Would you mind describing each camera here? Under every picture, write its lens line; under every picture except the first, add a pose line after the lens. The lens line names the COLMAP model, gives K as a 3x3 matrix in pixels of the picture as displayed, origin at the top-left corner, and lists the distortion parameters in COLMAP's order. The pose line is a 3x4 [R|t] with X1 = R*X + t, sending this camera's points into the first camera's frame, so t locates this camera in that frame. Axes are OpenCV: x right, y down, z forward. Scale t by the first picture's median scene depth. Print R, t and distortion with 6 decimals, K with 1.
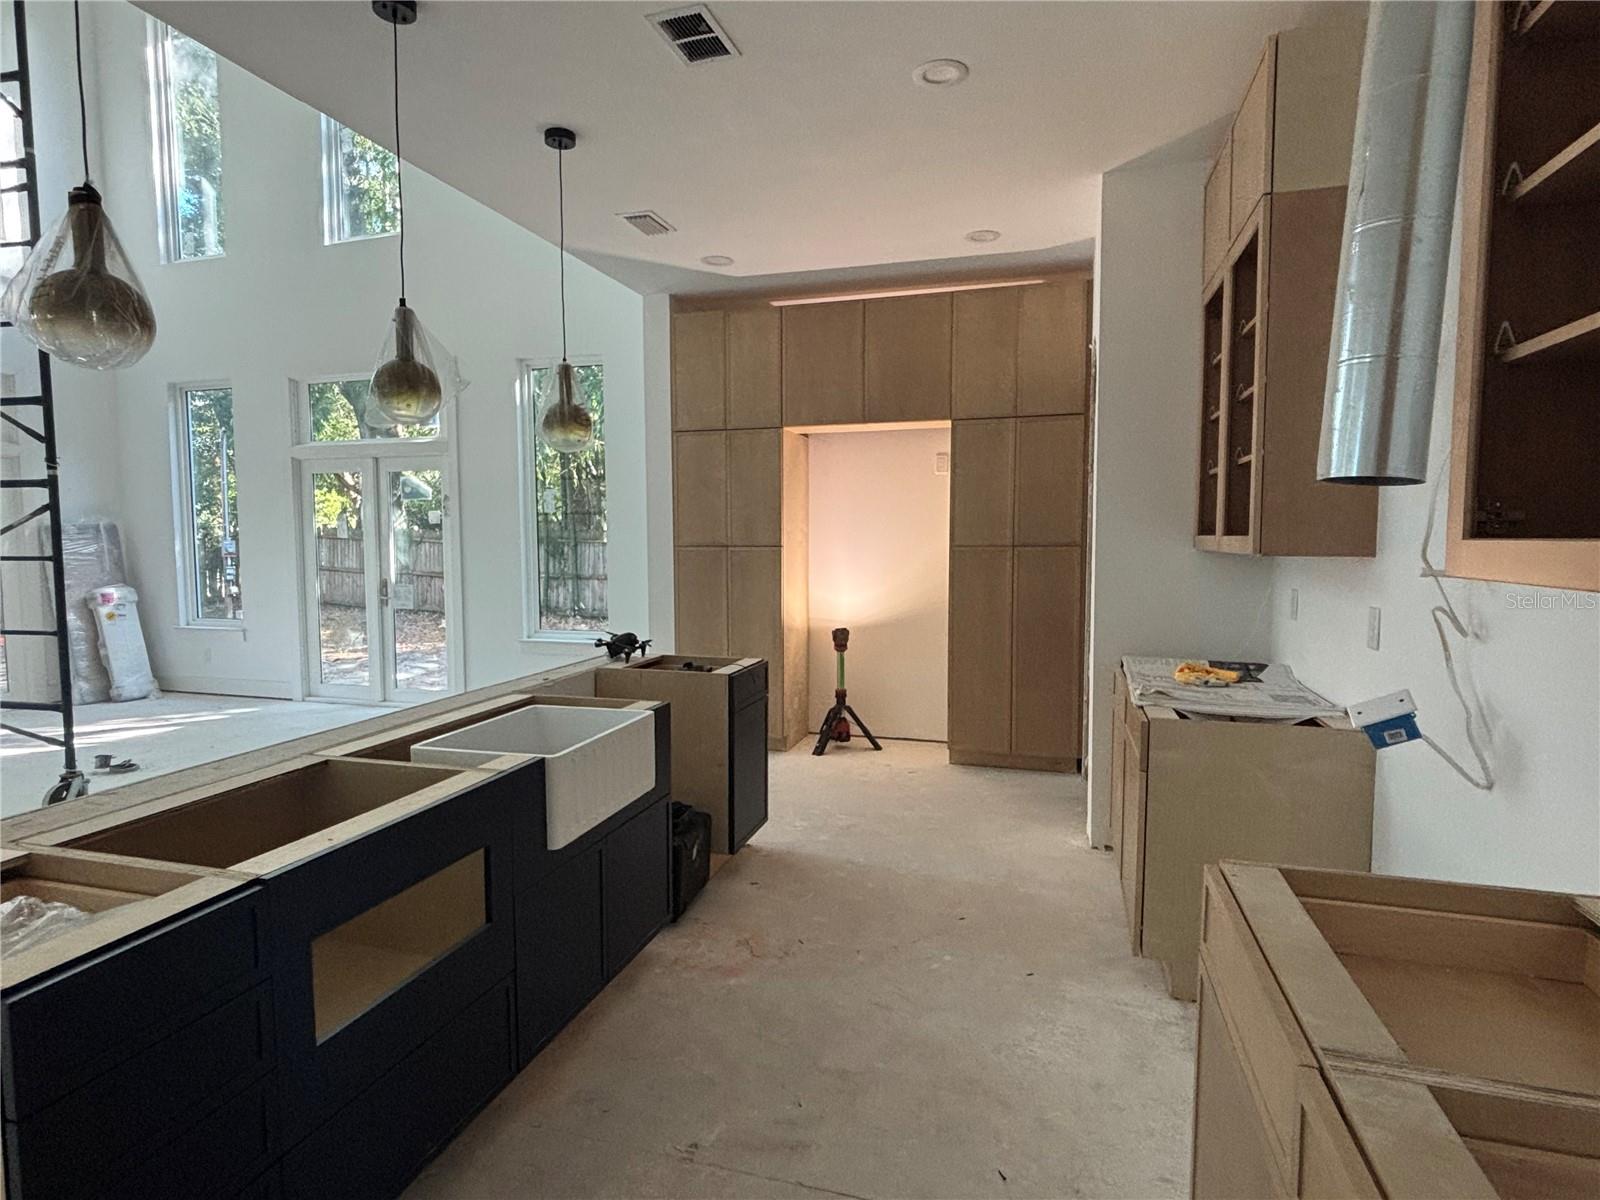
lens RADIAL K [[862.8, 0, 800.0], [0, 862.8, 600.0], [0, 0, 1]] dist [0.000565, -0.024960]
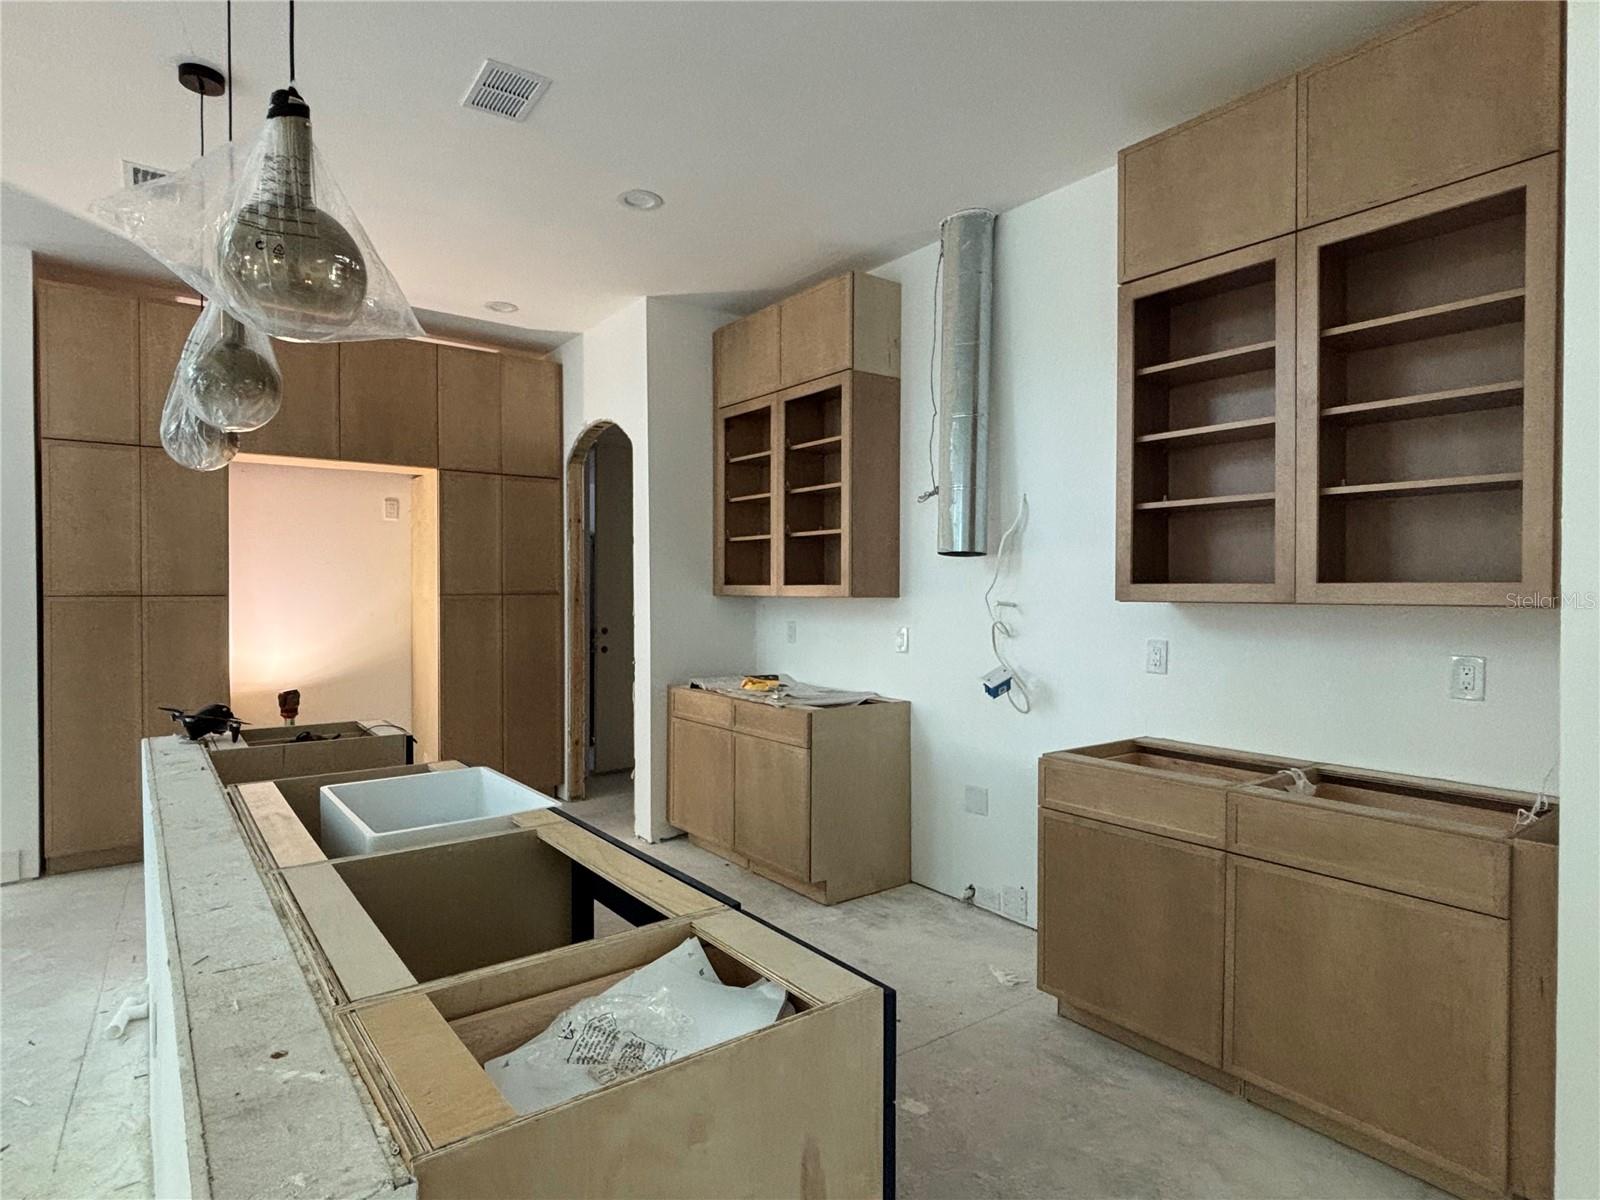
lens RADIAL K [[862.8, 0, 800.0], [0, 862.8, 600.0], [0, 0, 1]] dist [0.000565, -0.024960]
pose [[0.585814, -0.007997, 0.810406, -0.398602], [0.057330, 0.997855, -0.031595, -0.000868], [-0.808415, 0.064969, 0.585017, 0.084581]]
